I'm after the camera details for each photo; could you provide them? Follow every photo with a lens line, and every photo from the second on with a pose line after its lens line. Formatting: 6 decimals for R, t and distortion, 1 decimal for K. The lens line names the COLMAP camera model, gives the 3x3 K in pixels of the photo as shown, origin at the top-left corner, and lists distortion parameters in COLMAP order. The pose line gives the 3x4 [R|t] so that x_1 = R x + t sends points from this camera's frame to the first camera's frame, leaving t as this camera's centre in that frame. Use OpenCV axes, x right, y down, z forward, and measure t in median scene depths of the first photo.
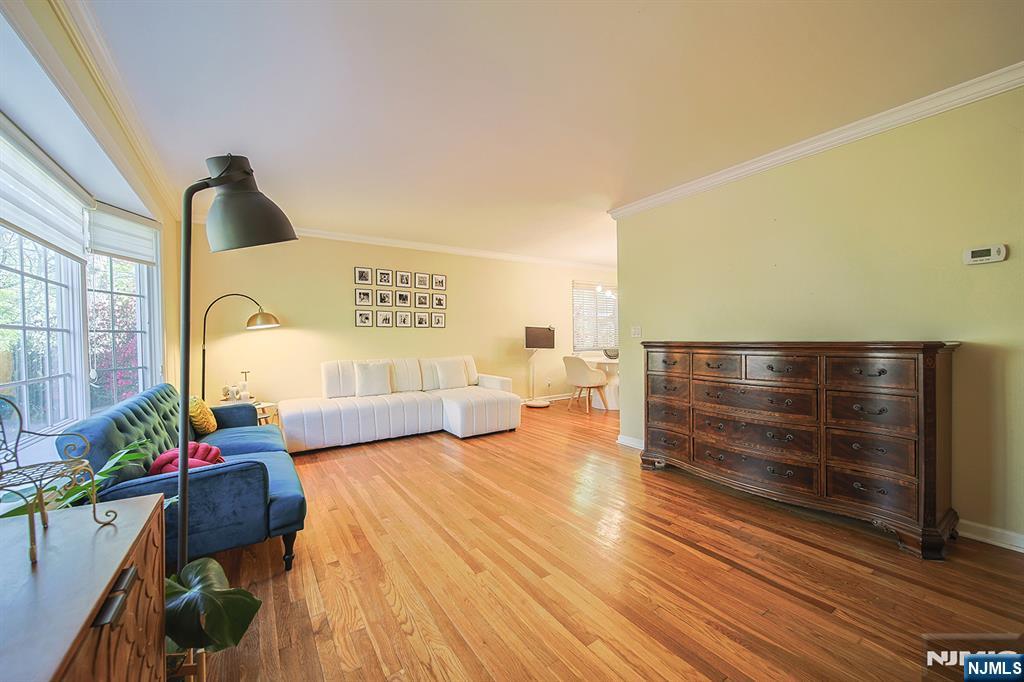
lens RADIAL K [[381.4, 0, 514.4], [0, 381.4, 355.9], [0, 0, 1]] dist [-0.000206, -0.001794]
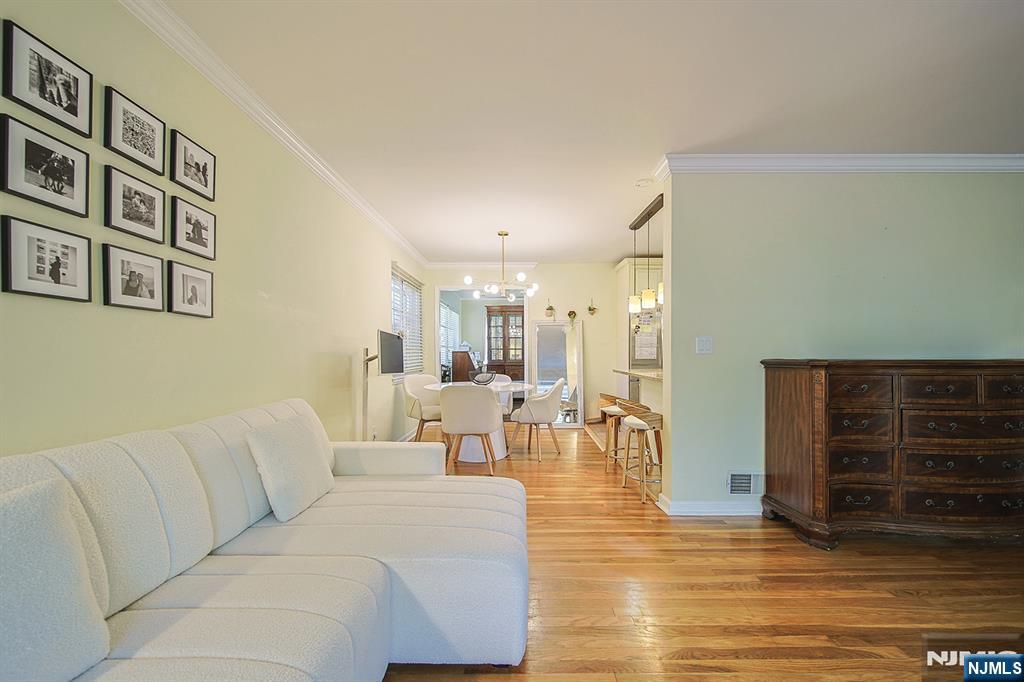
lens RADIAL K [[427.0, 0, 541.3], [0, 427.0, 353.9], [0, 0, 1]] dist [-0.011062, -0.001761]
pose [[0.549354, 0.009499, 0.835536, -0.449933], [0.036129, 0.998730, -0.035108, -0.032598], [-0.834808, 0.049474, 0.548313, 0.838369]]
